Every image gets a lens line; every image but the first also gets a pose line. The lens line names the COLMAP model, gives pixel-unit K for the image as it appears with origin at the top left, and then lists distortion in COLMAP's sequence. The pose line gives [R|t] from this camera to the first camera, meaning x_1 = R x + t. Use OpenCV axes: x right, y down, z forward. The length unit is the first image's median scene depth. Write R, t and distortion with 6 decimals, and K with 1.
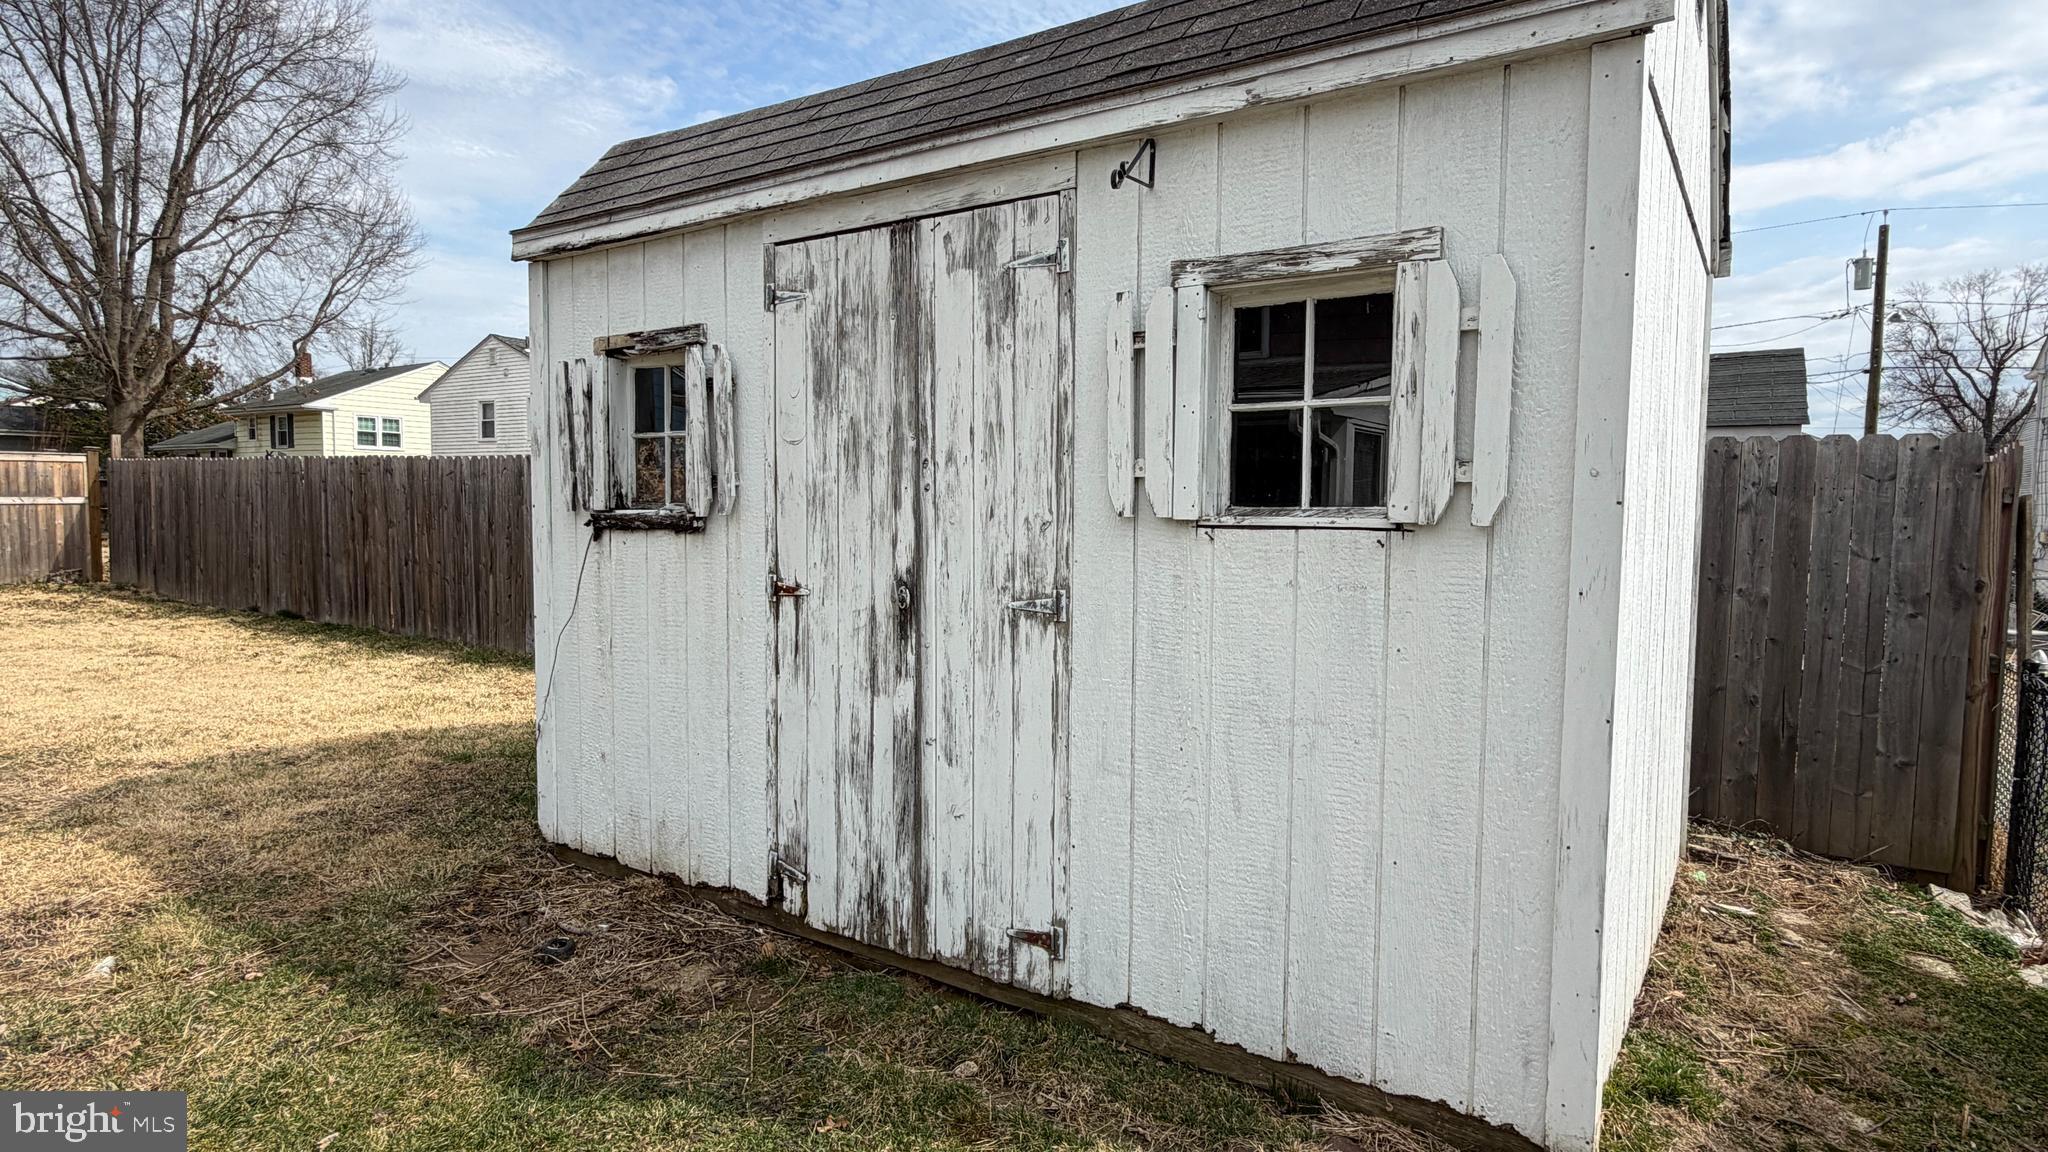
lens RADIAL K [[1087.5, 0, 1024.0], [0, 1087.5, 576.0], [0, 0, 1]] dist [0.001035, -0.000328]
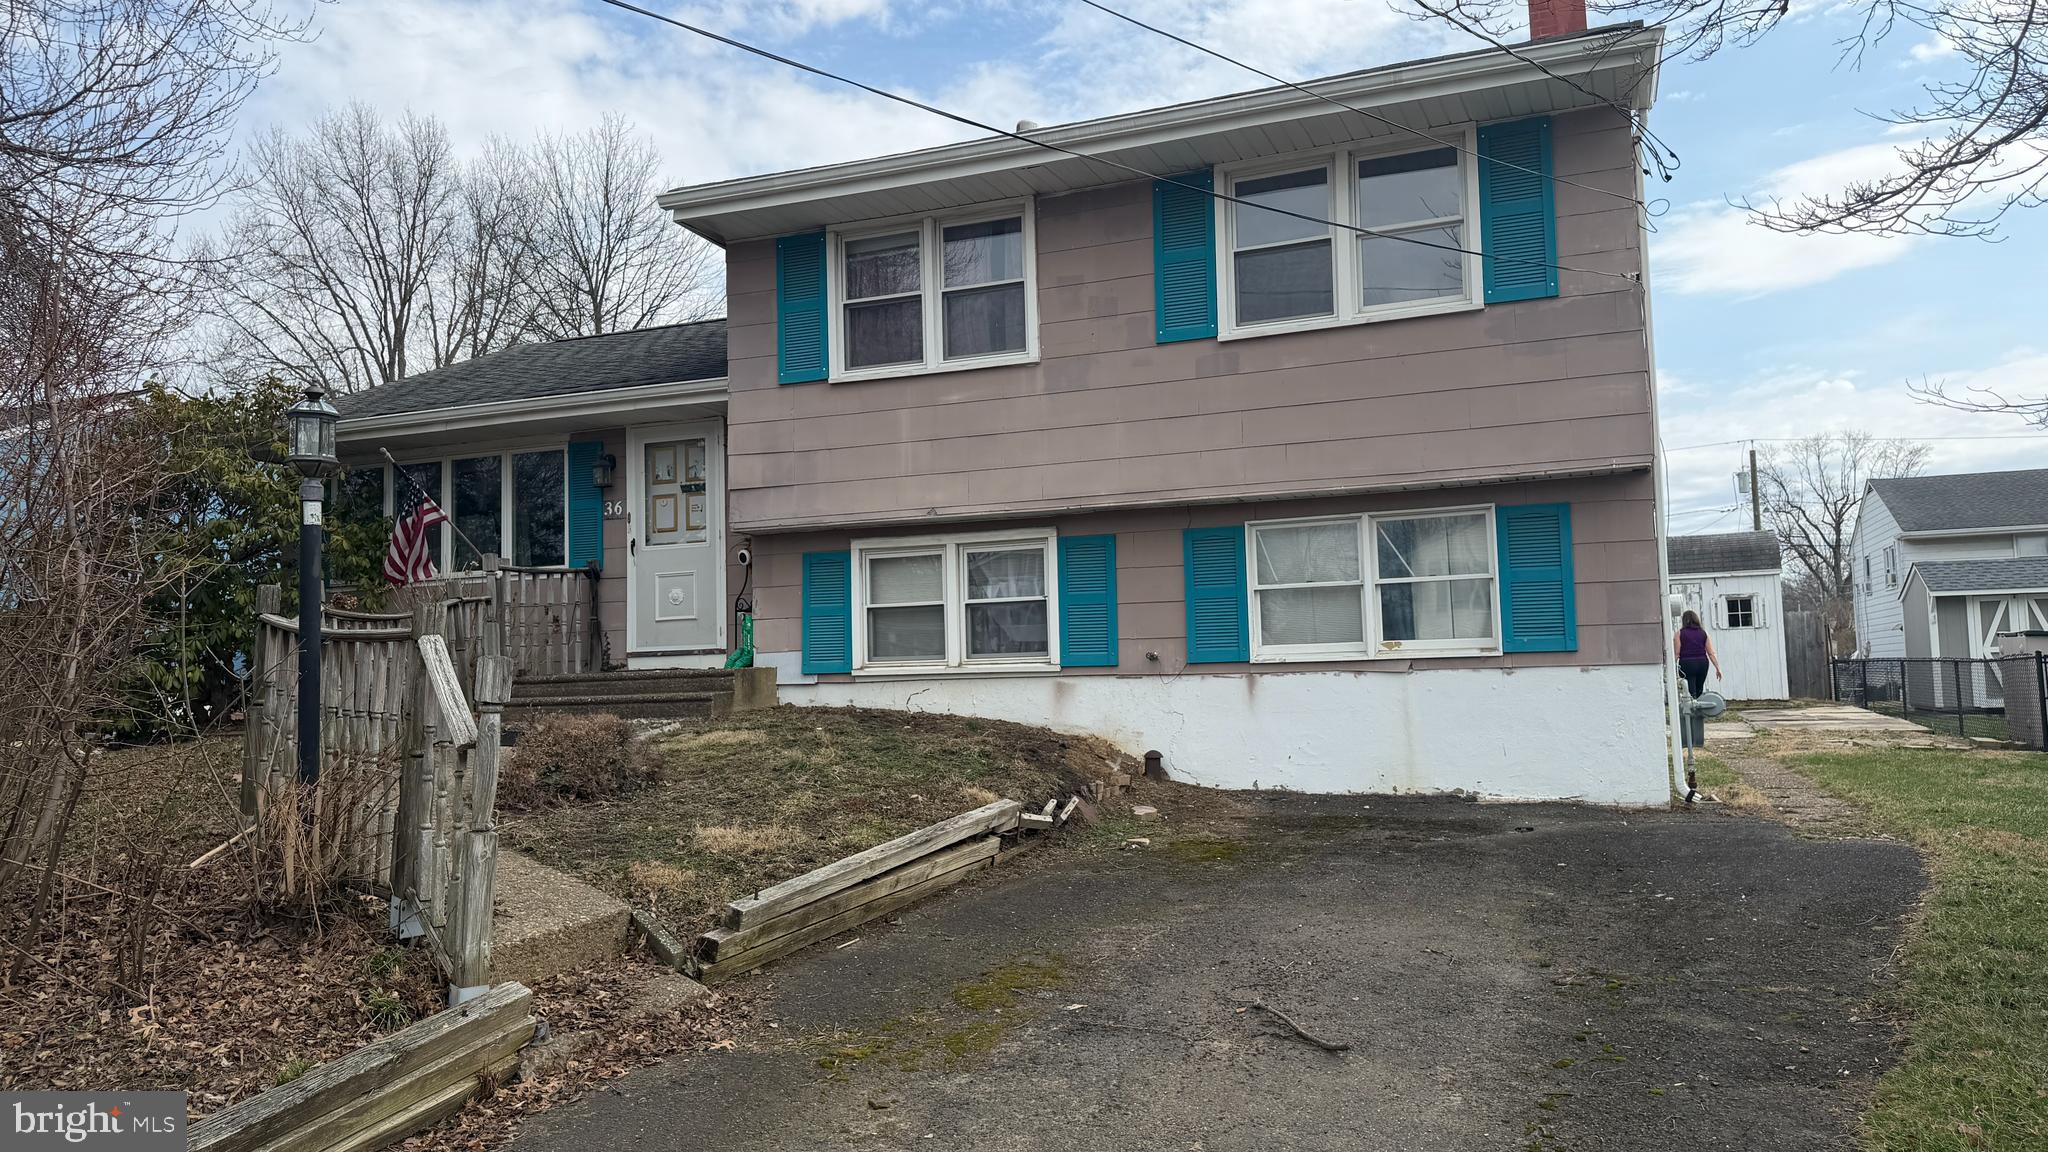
lens RADIAL K [[1437.6, 0, 1024.0], [0, 1437.6, 576.0], [0, 0, 1]] dist [0.069547, -0.001785]
pose [[0.977615, -0.022867, 0.209153, -0.591332], [0.051524, 0.989828, -0.132610, 0.060020], [-0.203993, 0.140418, 0.968850, -0.693995]]
